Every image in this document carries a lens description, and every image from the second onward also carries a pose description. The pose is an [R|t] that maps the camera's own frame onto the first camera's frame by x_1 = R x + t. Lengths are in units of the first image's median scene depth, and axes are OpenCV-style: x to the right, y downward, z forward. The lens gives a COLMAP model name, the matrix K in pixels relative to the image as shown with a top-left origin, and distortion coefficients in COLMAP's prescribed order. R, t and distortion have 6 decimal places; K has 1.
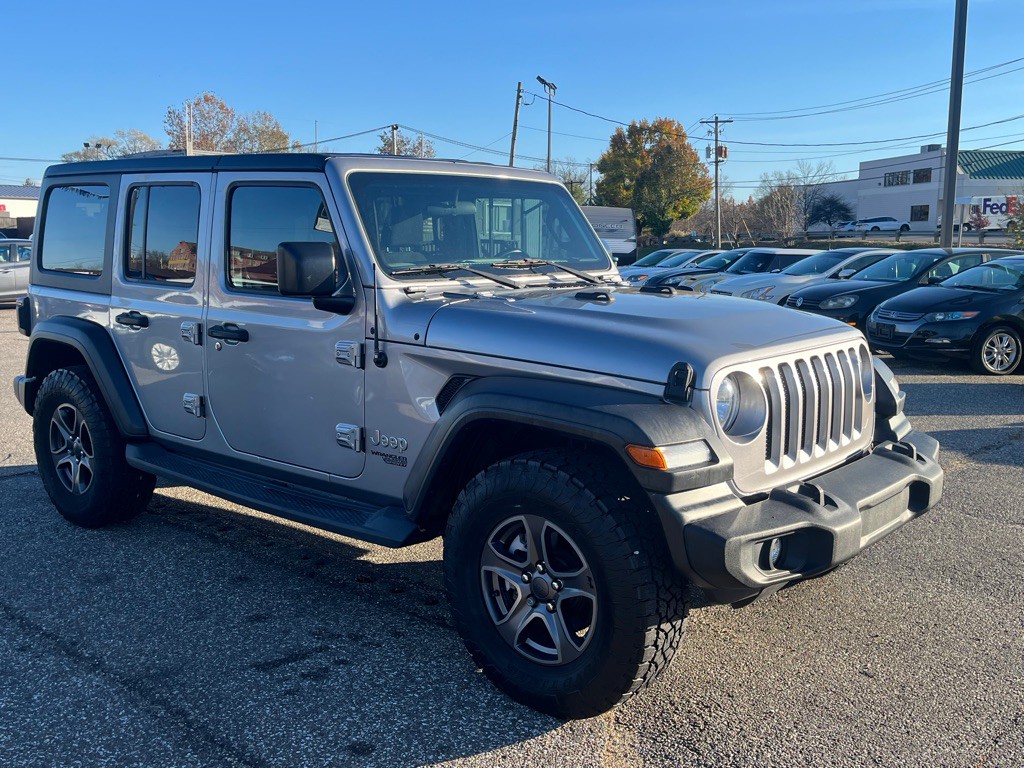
lens RADIAL K [[966.5, 0, 512.0], [0, 966.5, 384.0], [0, 0, 1]] dist [0.052651, -0.034832]
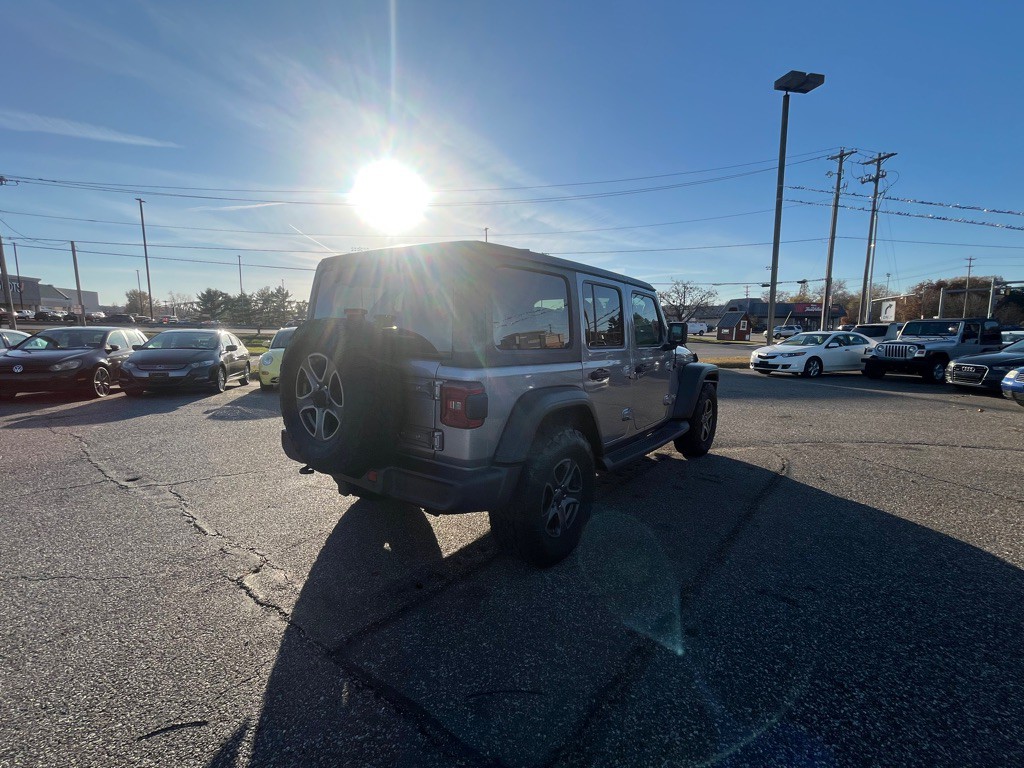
lens RADIAL K [[466.3, 0, 509.5], [0, 466.3, 385.0], [0, 0, 1]] dist [-0.000418, -0.001619]
pose [[-0.040486, -0.130244, 0.990655, -1.199309], [0.143384, 0.980449, 0.134762, -0.182128], [-0.988839, 0.147500, -0.021020, 1.283029]]
